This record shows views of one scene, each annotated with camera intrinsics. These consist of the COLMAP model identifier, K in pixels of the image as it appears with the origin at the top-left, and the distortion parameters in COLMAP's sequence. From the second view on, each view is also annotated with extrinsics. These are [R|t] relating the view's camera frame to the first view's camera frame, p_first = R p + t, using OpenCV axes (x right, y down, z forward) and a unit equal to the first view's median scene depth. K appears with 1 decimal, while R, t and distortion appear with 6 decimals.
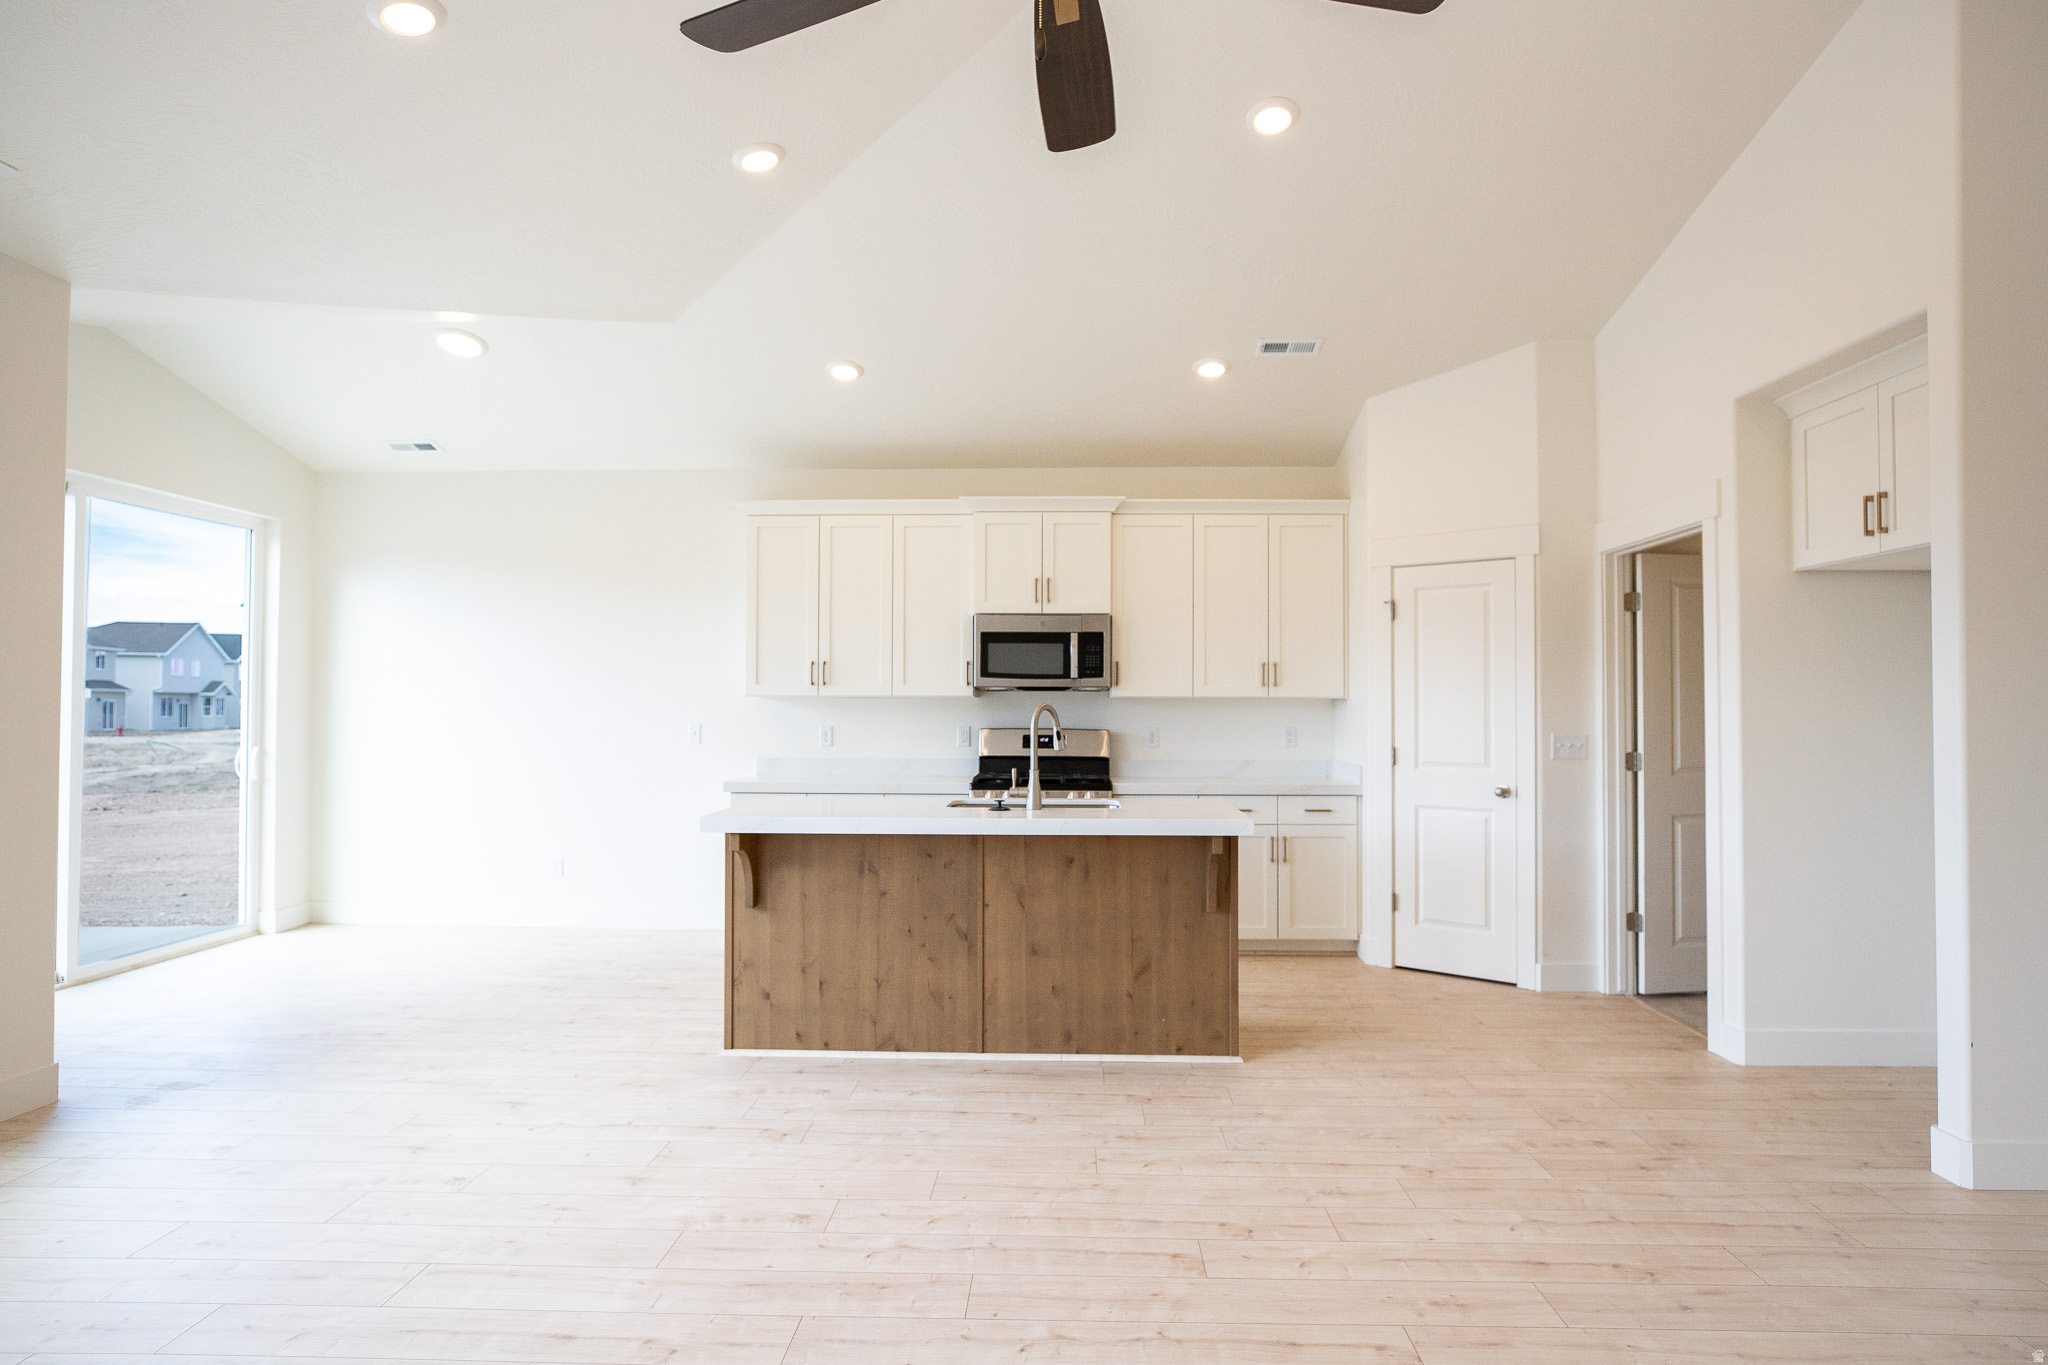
lens RADIAL K [[1145.8, 0, 1041.6], [0, 1145.8, 683.9], [0, 0, 1]] dist [-0.028510, 0.014073]
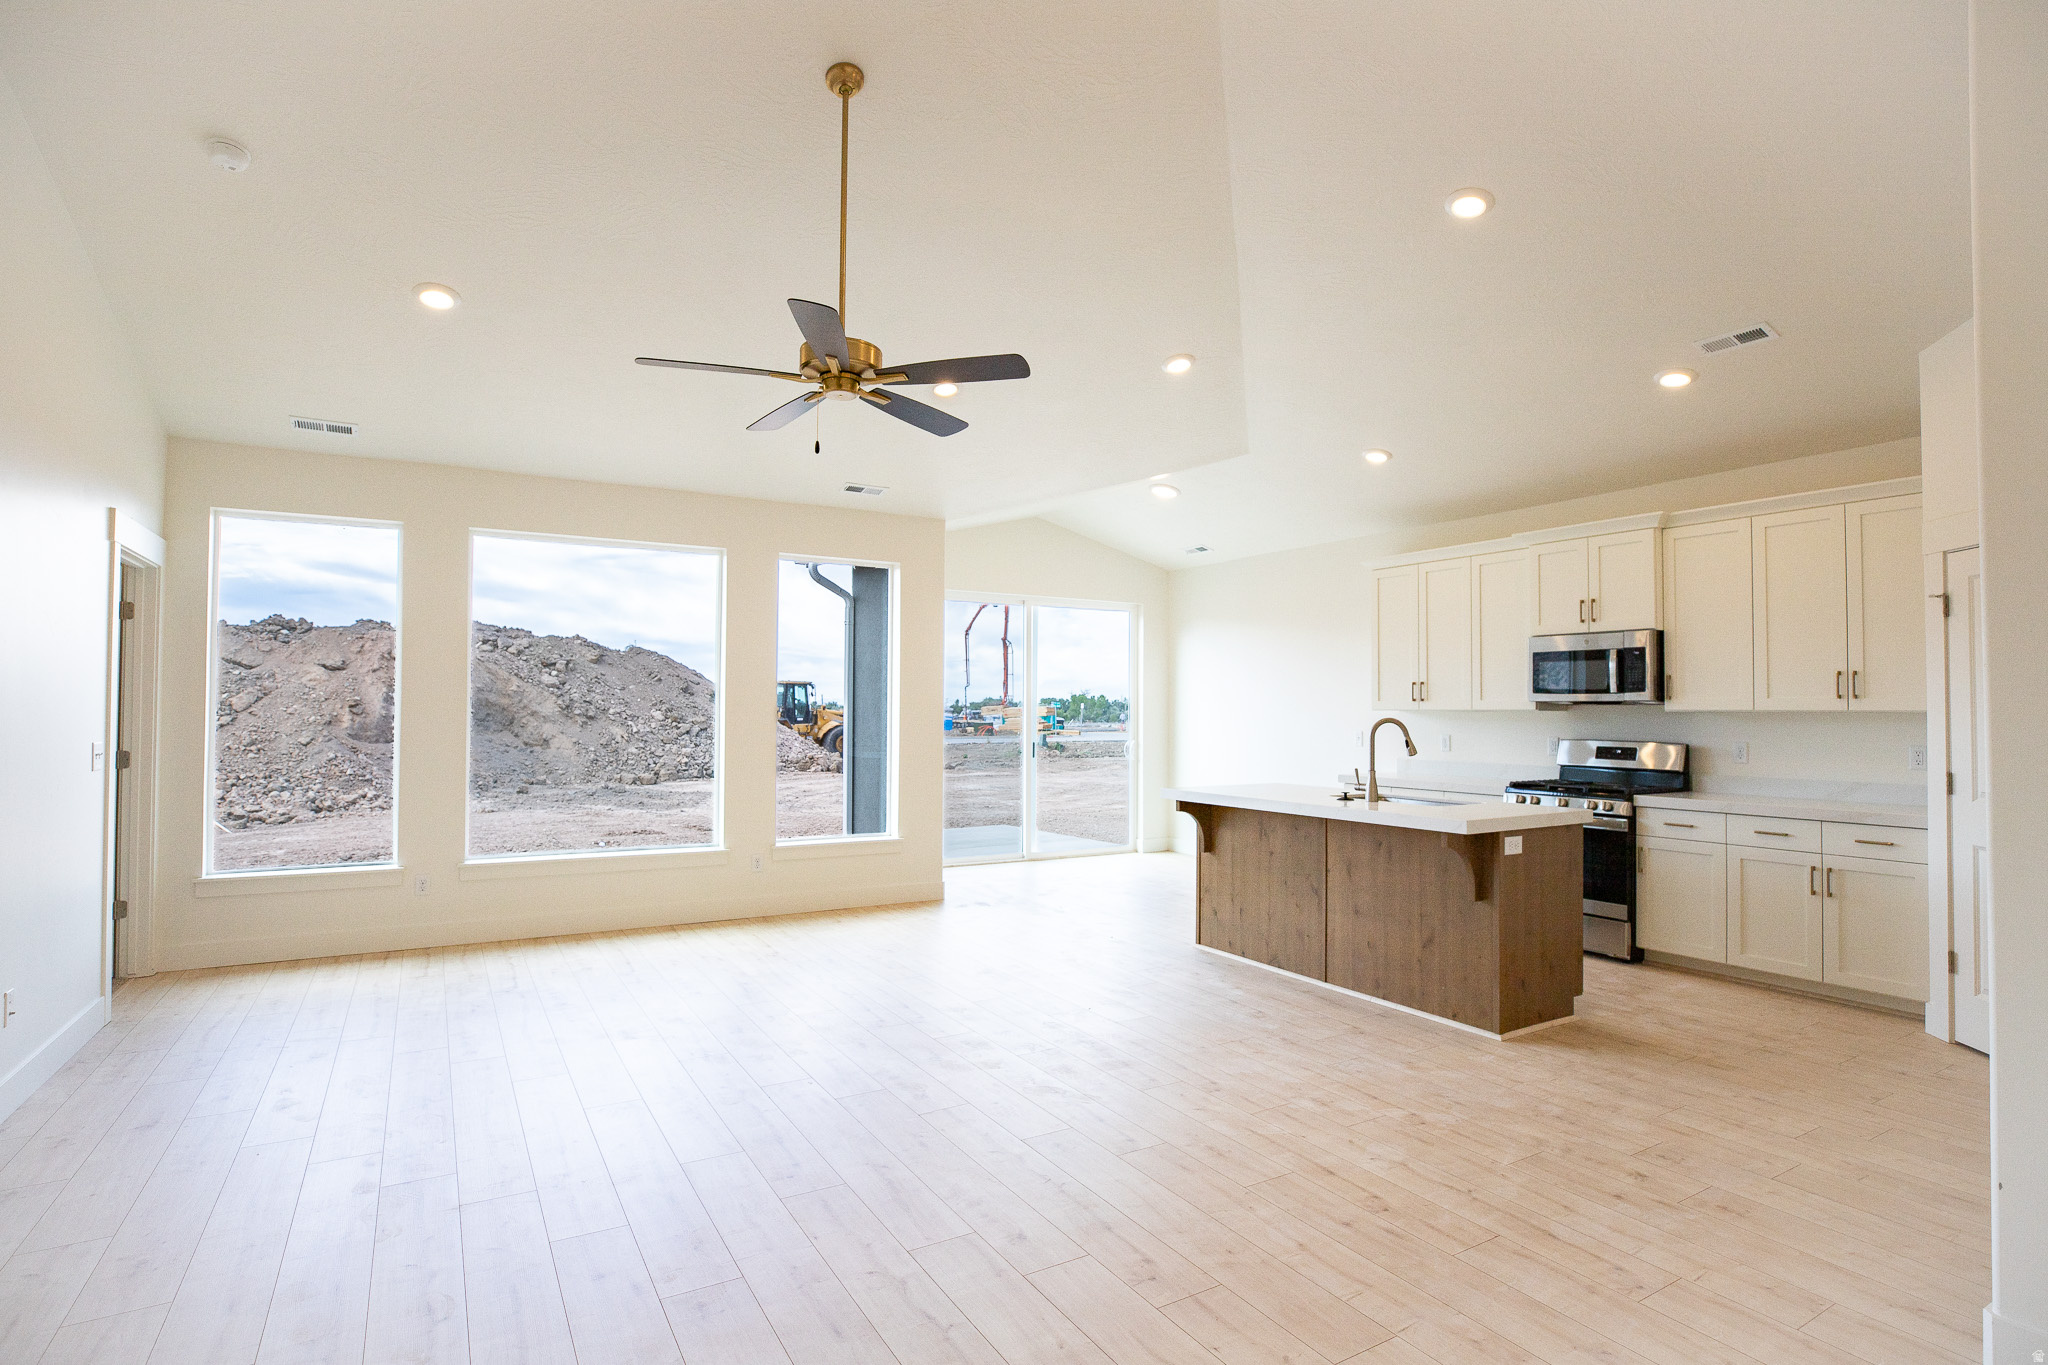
lens RADIAL K [[1020.2, 0, 1028.4], [0, 1020.2, 685.5], [0, 0, 1]] dist [-0.025284, 0.001547]
pose [[0.537200, -0.020771, -0.843199, 0.756931], [0.013473, 0.999781, -0.016044, -0.005920], [0.843347, -0.002742, 0.537362, 0.079078]]
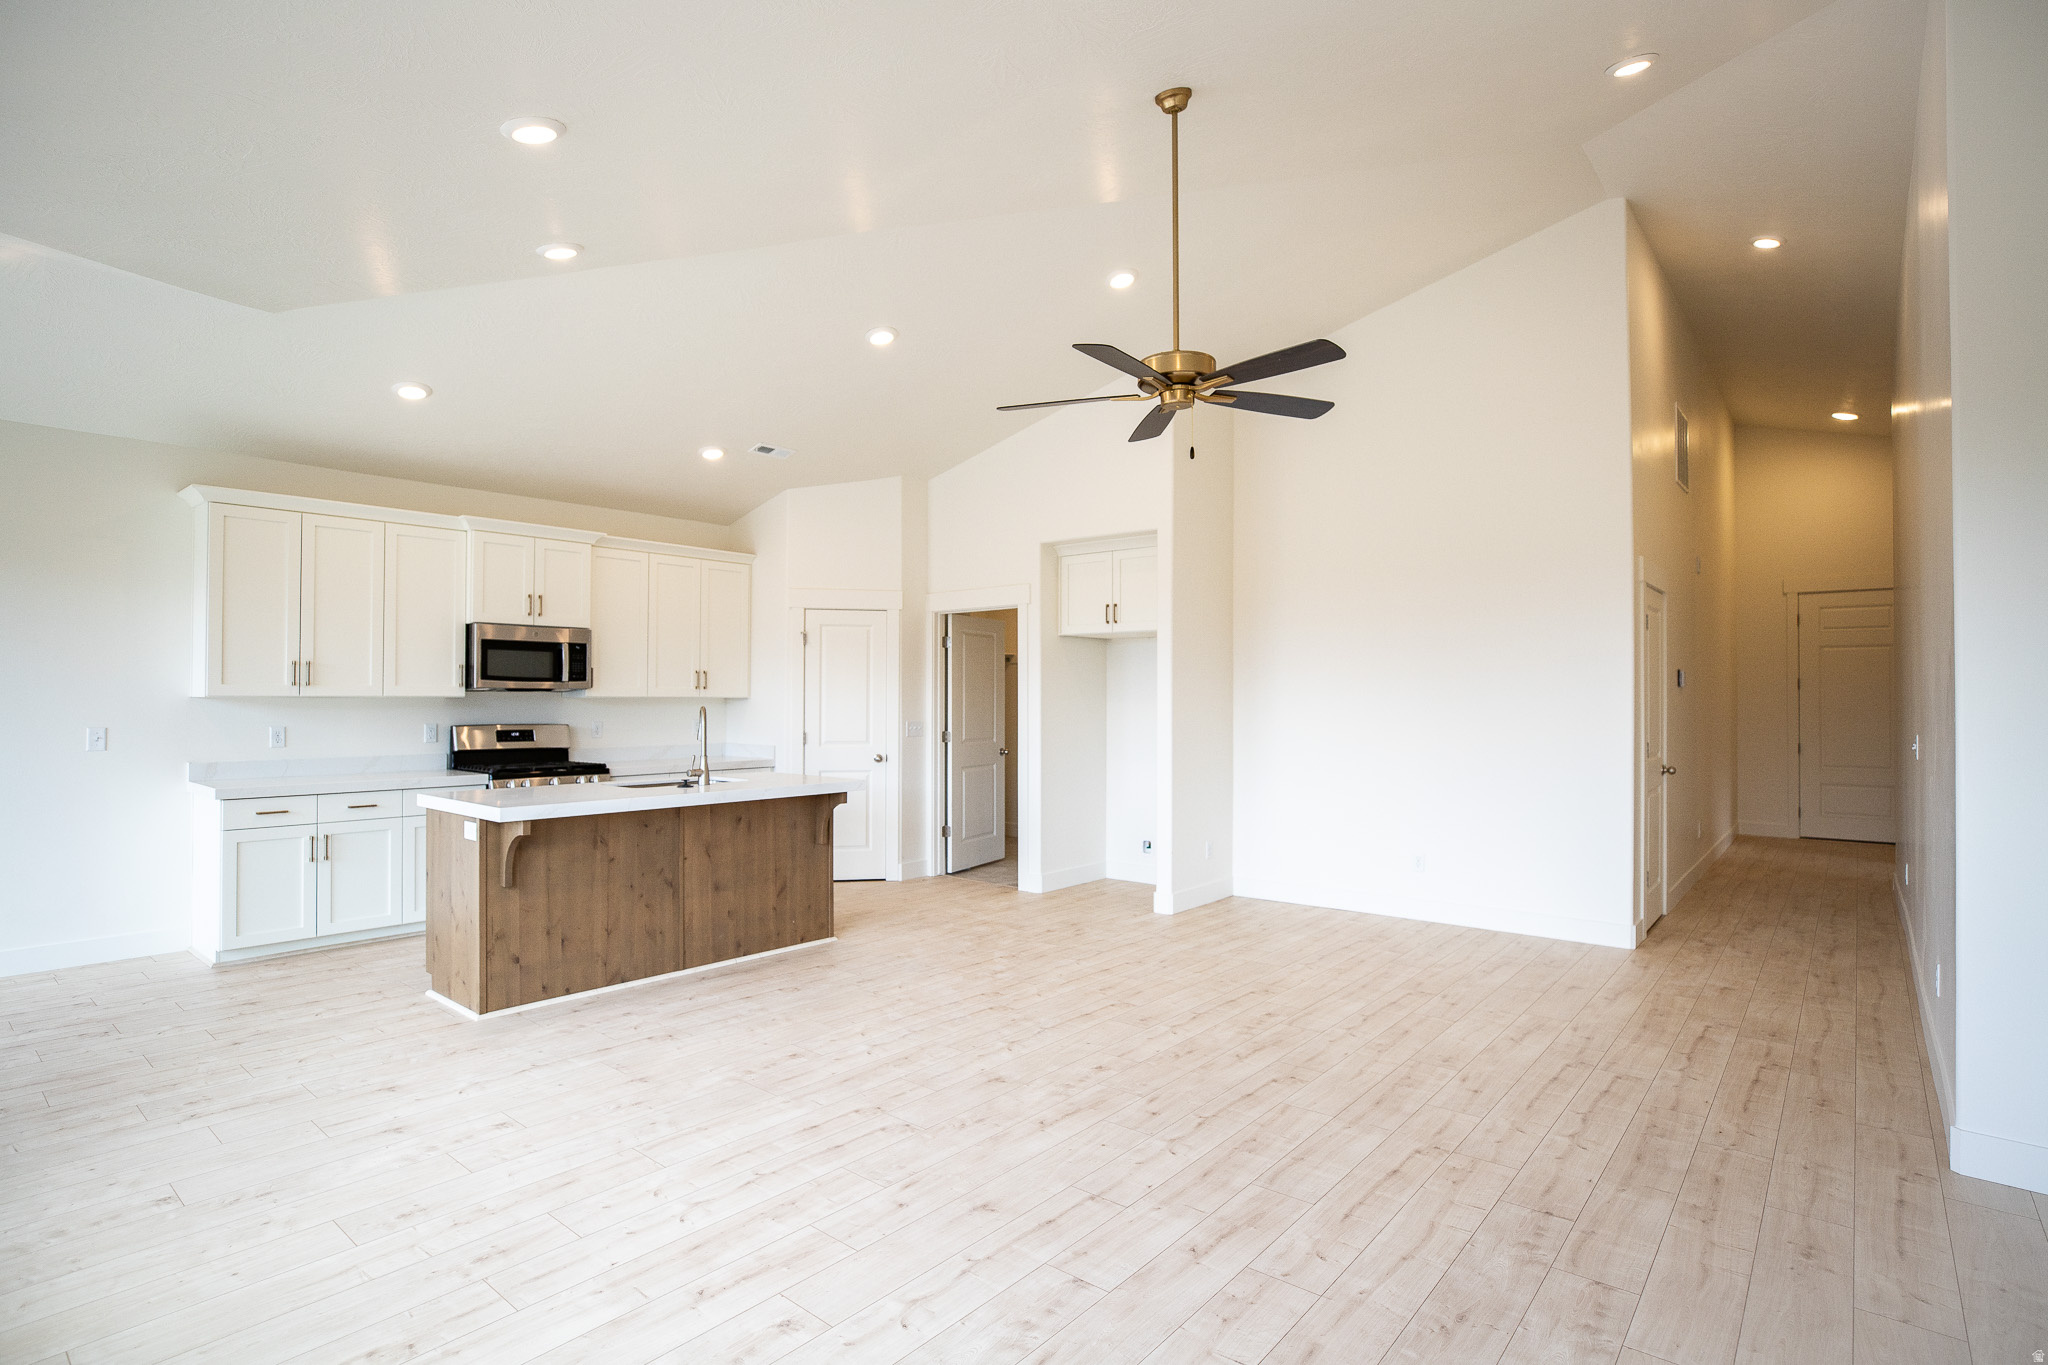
lens RADIAL K [[1020.2, 0, 1028.4], [0, 1020.2, 685.5], [0, 0, 1]] dist [-0.025284, 0.001547]
pose [[0.618693, 0.007652, 0.785595, -0.729787], [-0.017354, 0.999842, 0.003928, -0.019449], [-0.785441, -0.016063, 0.618728, -0.041202]]
